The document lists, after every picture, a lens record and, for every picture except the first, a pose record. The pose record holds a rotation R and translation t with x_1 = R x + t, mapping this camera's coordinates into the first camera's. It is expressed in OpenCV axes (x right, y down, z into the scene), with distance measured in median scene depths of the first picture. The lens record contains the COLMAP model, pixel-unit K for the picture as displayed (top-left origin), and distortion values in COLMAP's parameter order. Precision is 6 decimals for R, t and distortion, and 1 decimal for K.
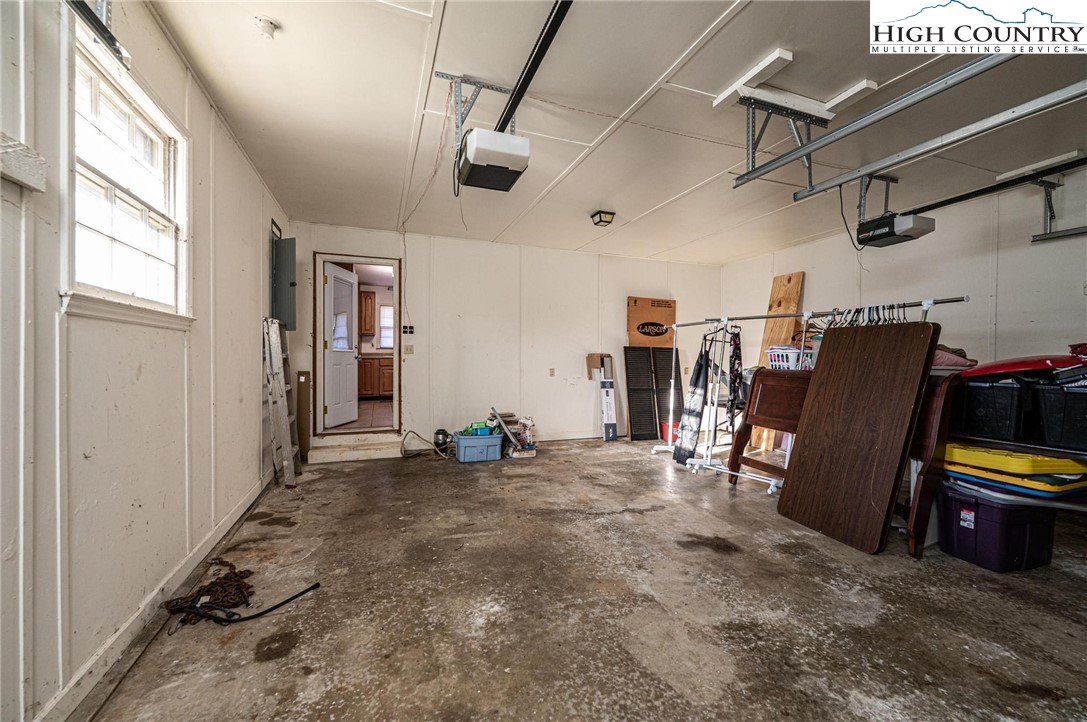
lens RADIAL K [[432.1, 0, 543.5], [0, 432.1, 361.0], [0, 0, 1]] dist [-0.001510, 0.000223]
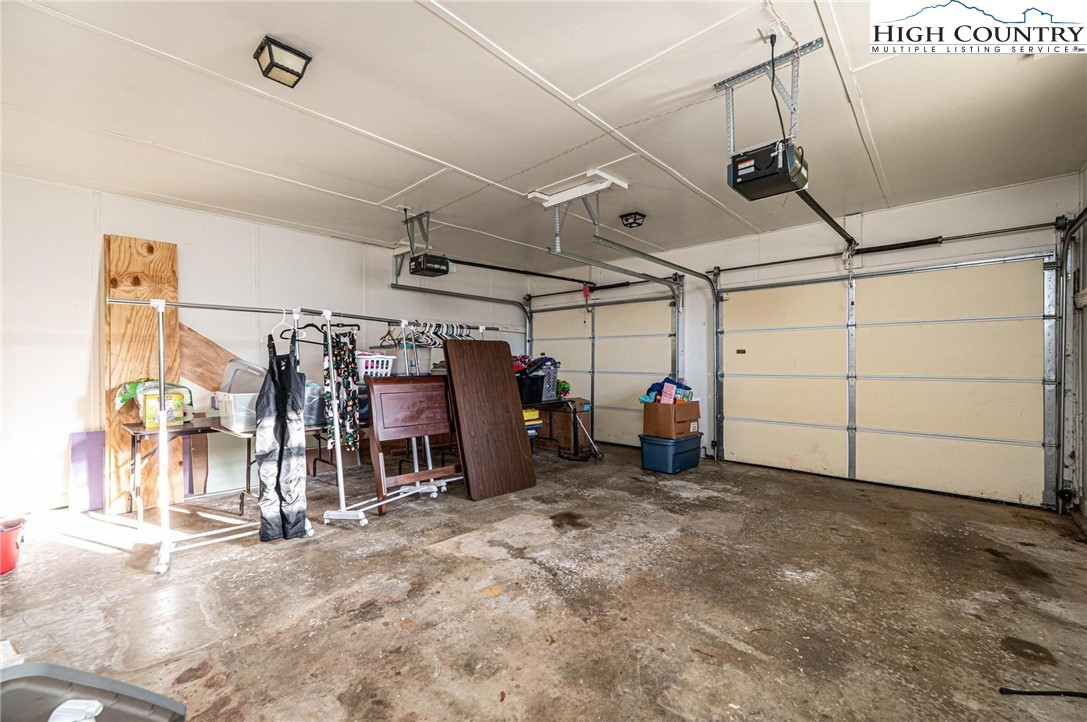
lens RADIAL K [[432.1, 0, 543.5], [0, 432.1, 361.0], [0, 0, 1]] dist [-0.001510, 0.000223]
pose [[-0.441666, -0.005075, 0.897165, -0.640332], [0.007480, 0.999928, 0.009339, -0.028842], [-0.897148, 0.010836, -0.441597, 1.545246]]
